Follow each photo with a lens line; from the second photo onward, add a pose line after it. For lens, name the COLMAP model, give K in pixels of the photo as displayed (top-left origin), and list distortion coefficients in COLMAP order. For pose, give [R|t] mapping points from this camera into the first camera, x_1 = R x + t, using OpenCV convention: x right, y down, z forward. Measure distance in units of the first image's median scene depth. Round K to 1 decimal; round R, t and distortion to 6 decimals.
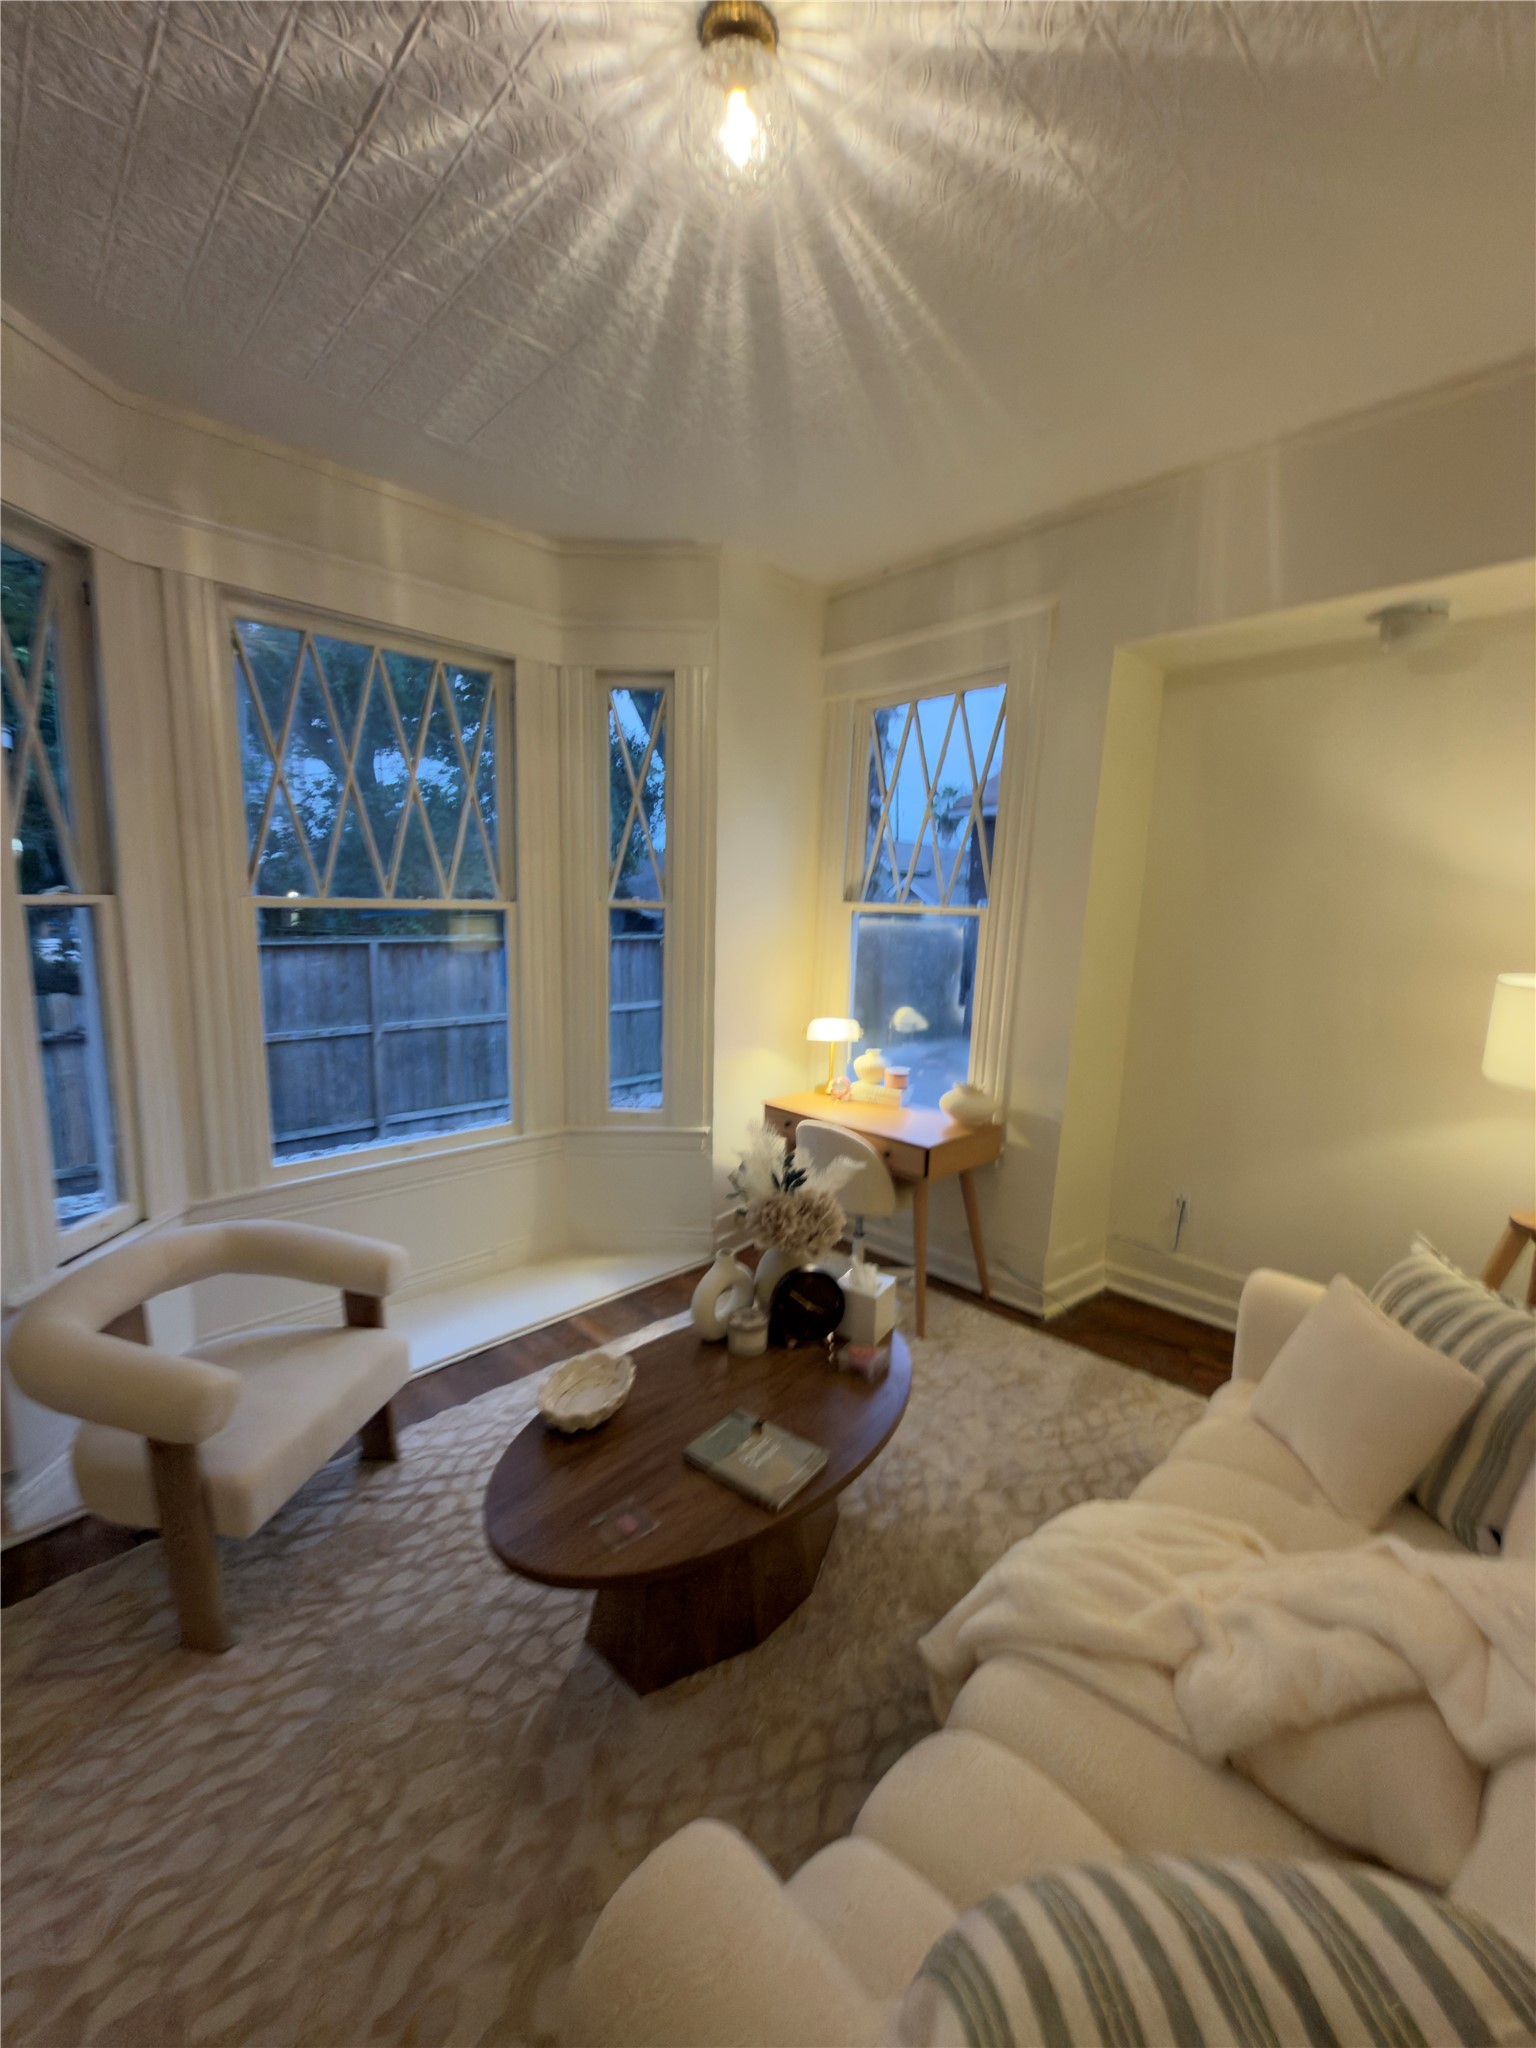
lens RADIAL K [[815.0, 0, 768.0], [0, 815.0, 1024.0], [0, 0, 1]] dist [0.001168, -0.000189]
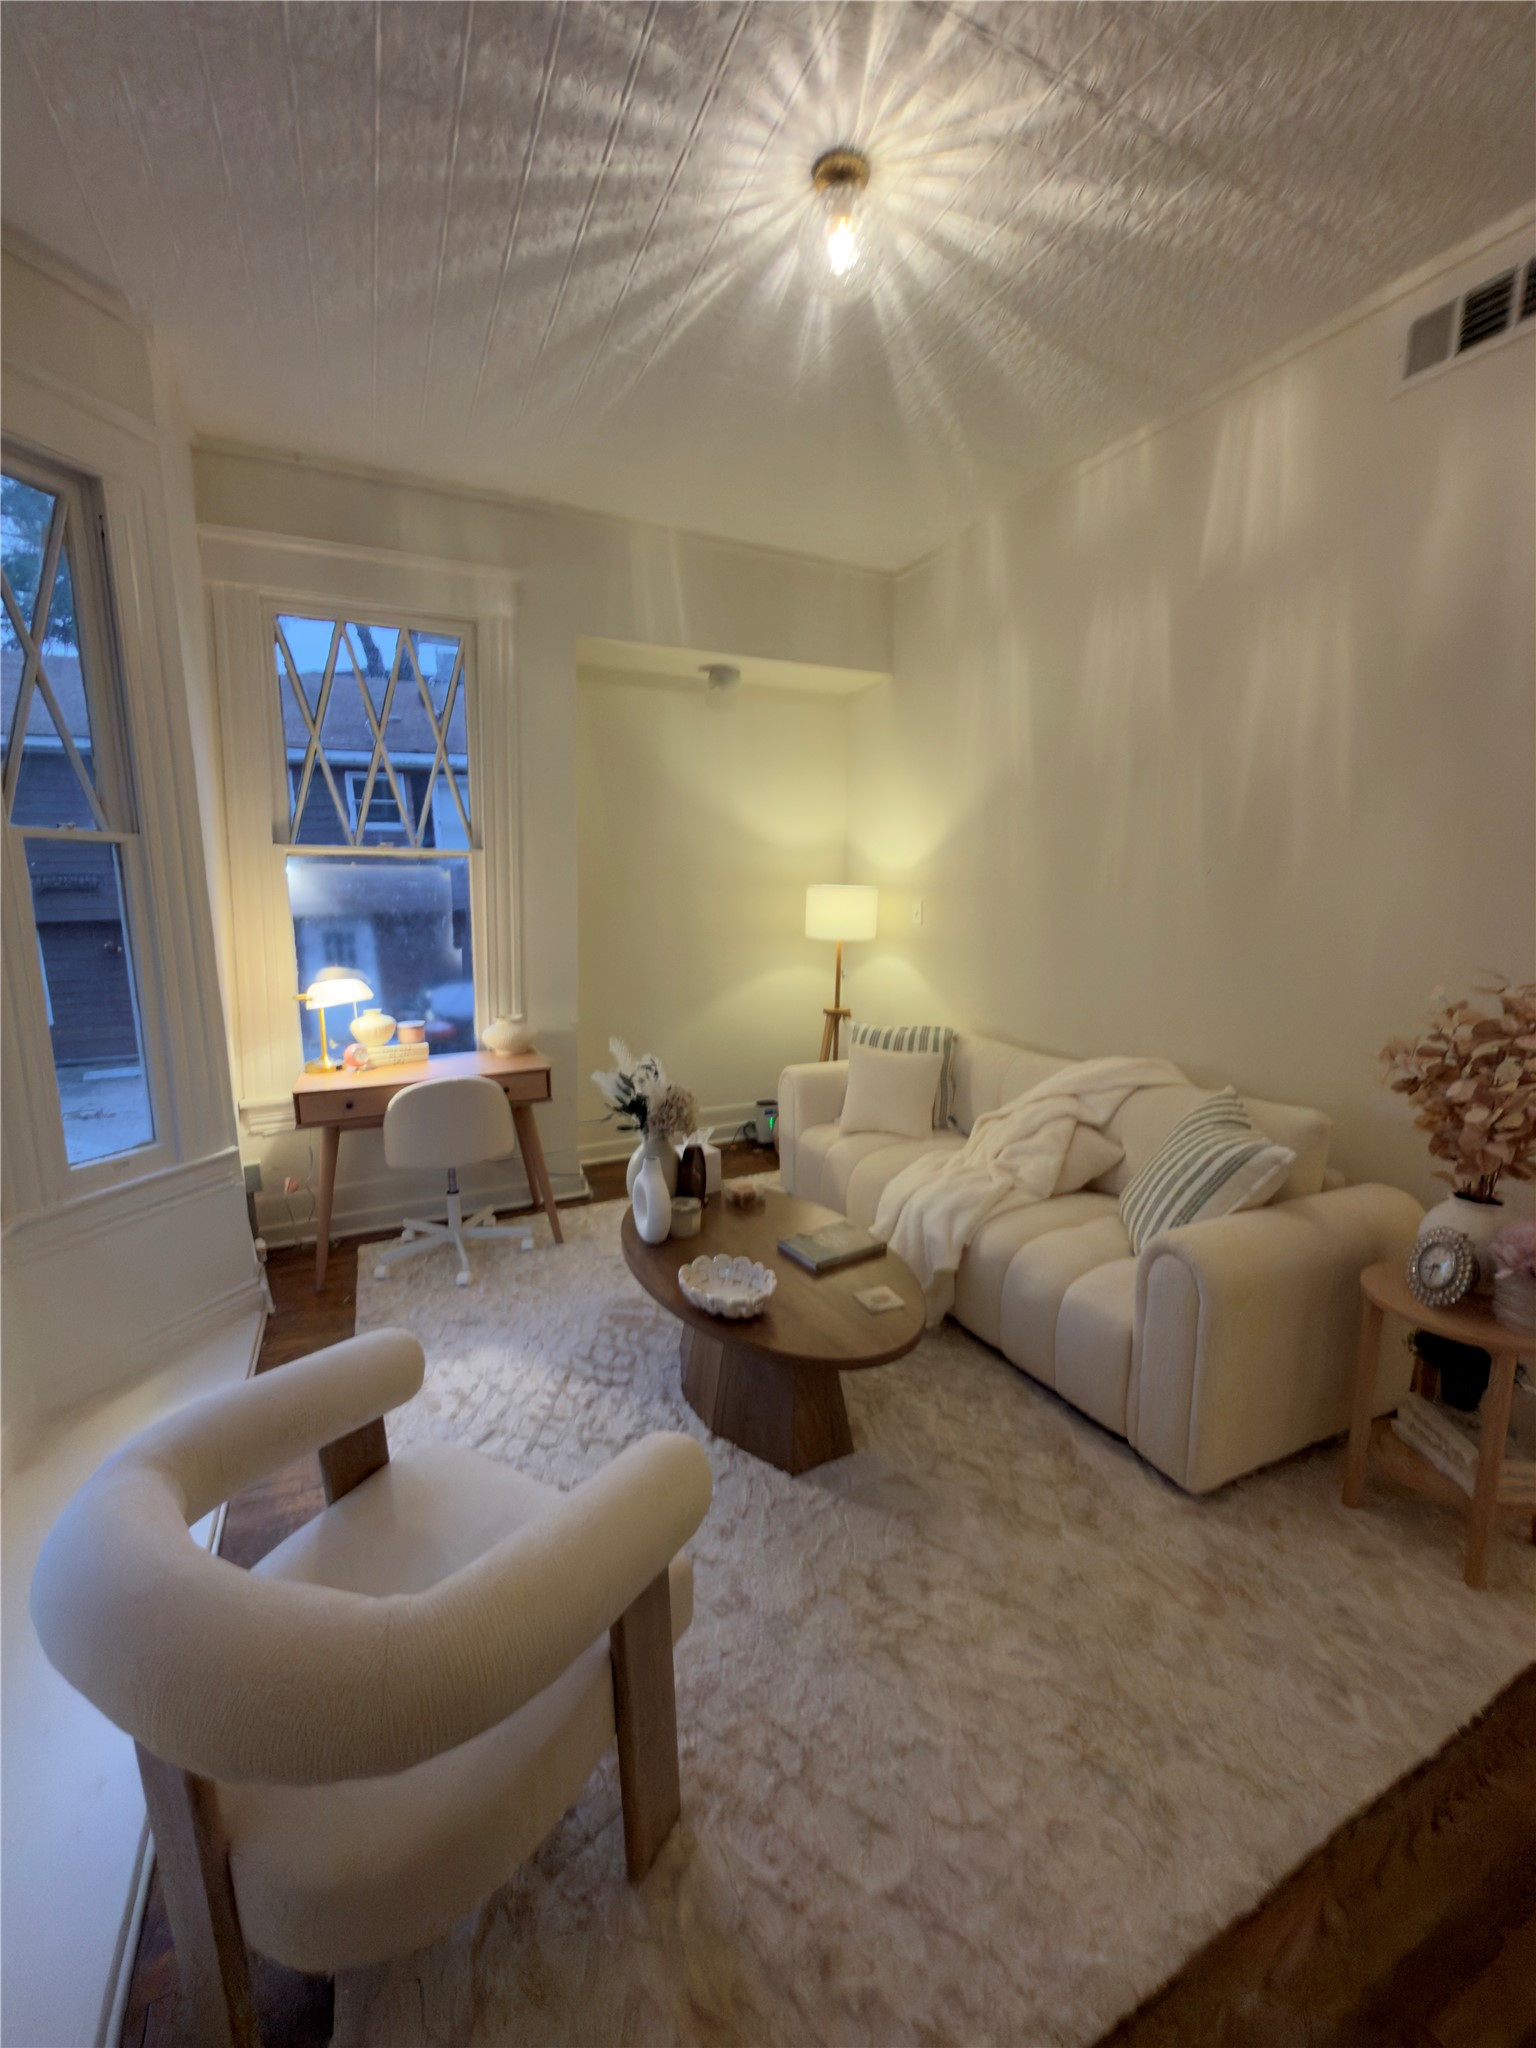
lens RADIAL K [[815.0, 0, 768.0], [0, 815.0, 1024.0], [0, 0, 1]] dist [0.001168, -0.000189]
pose [[0.314077, -0.178949, 0.932380, -0.924443], [0.159465, 0.978067, 0.134001, -0.006166], [-0.935909, 0.106595, 0.335725, 0.459811]]
